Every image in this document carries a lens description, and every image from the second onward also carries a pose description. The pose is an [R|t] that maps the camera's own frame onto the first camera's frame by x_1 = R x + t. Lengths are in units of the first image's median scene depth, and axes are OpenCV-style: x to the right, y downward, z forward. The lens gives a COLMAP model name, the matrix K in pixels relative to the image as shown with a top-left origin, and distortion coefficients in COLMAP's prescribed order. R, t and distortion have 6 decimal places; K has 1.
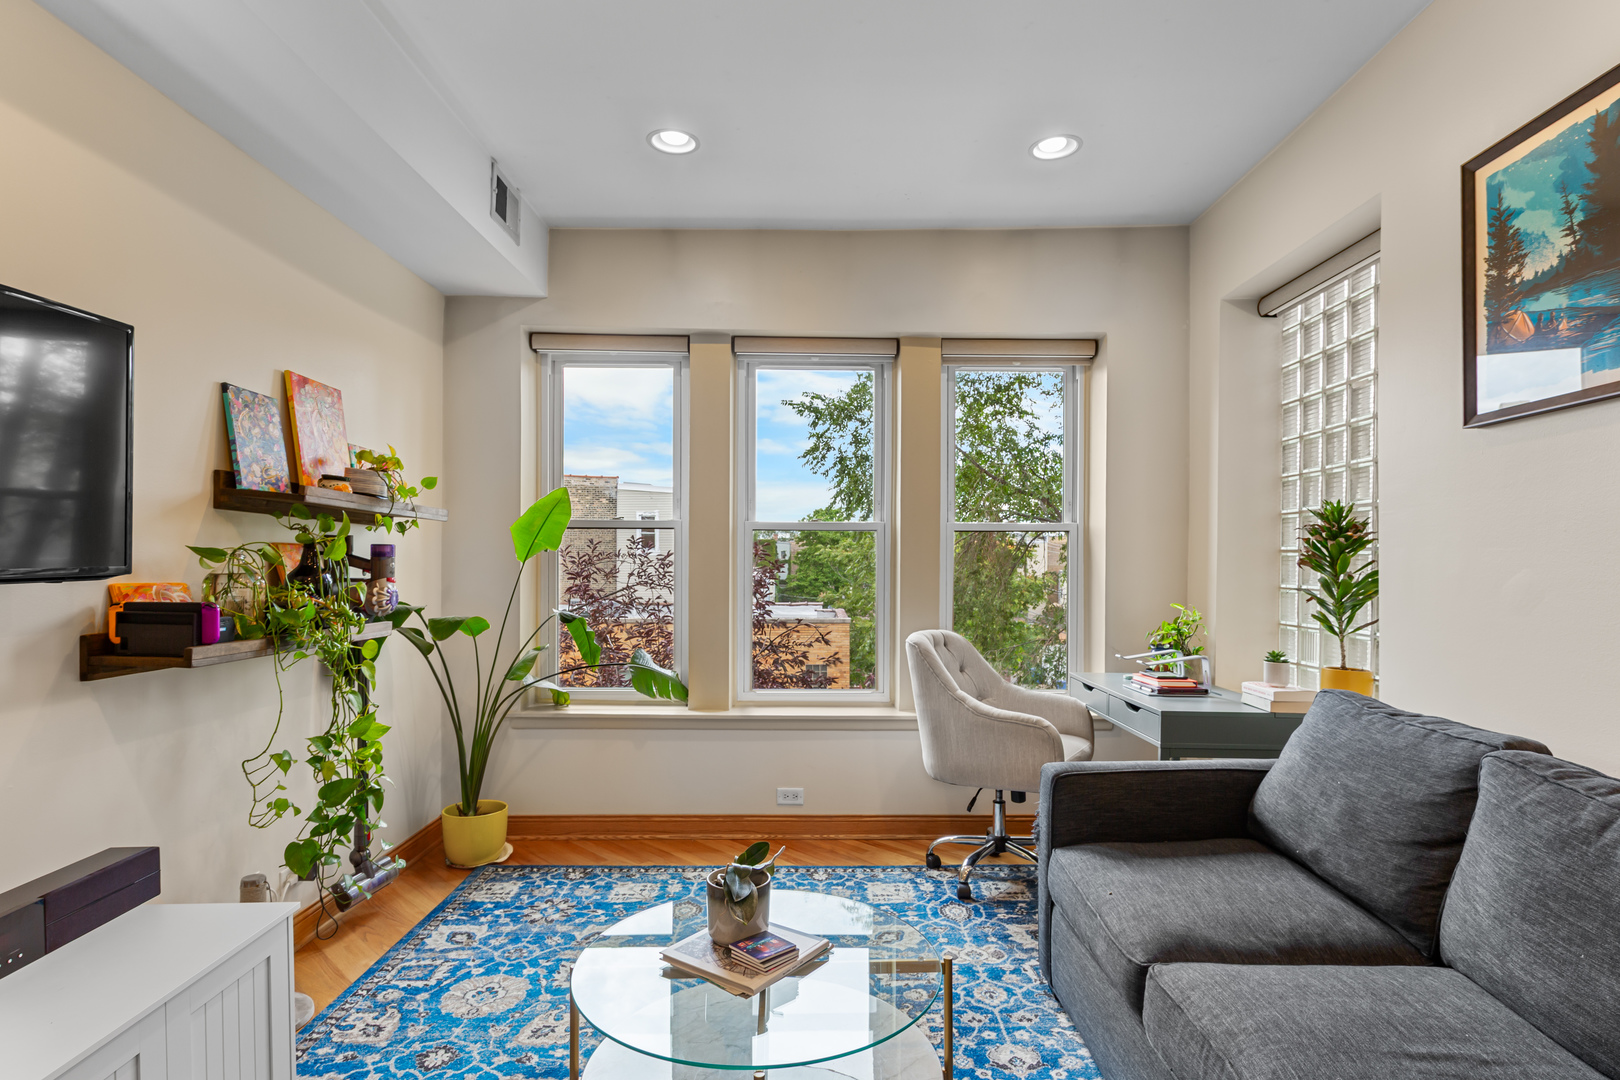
lens RADIAL K [[856.9, 0, 819.6], [0, 856.9, 572.9], [0, 0, 1]] dist [0.007375, 0.000279]
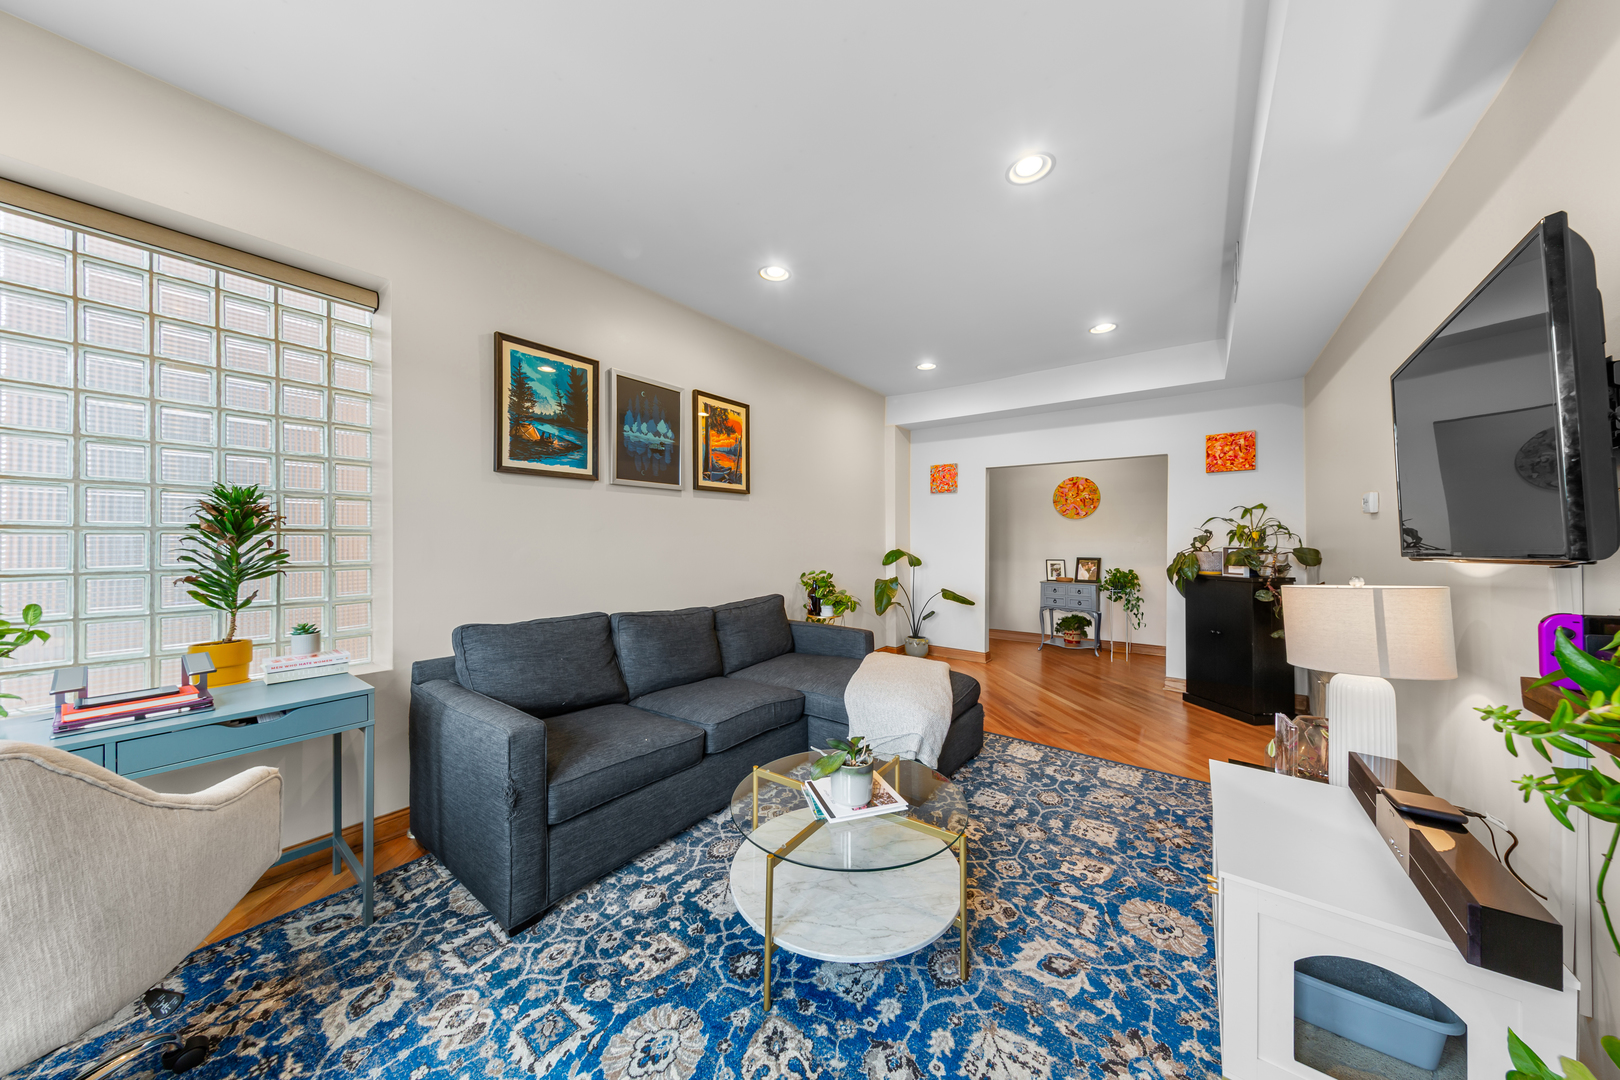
lens RADIAL K [[507.2, 0, 812.1], [0, 507.2, 542.3], [0, 0, 1]] dist [0.006003, -0.000787]
pose [[-0.792383, -0.003019, 0.610016, -0.343401], [0.004875, 0.999924, 0.011281, -0.014912], [-0.610004, 0.011912, -0.792309, 1.043451]]
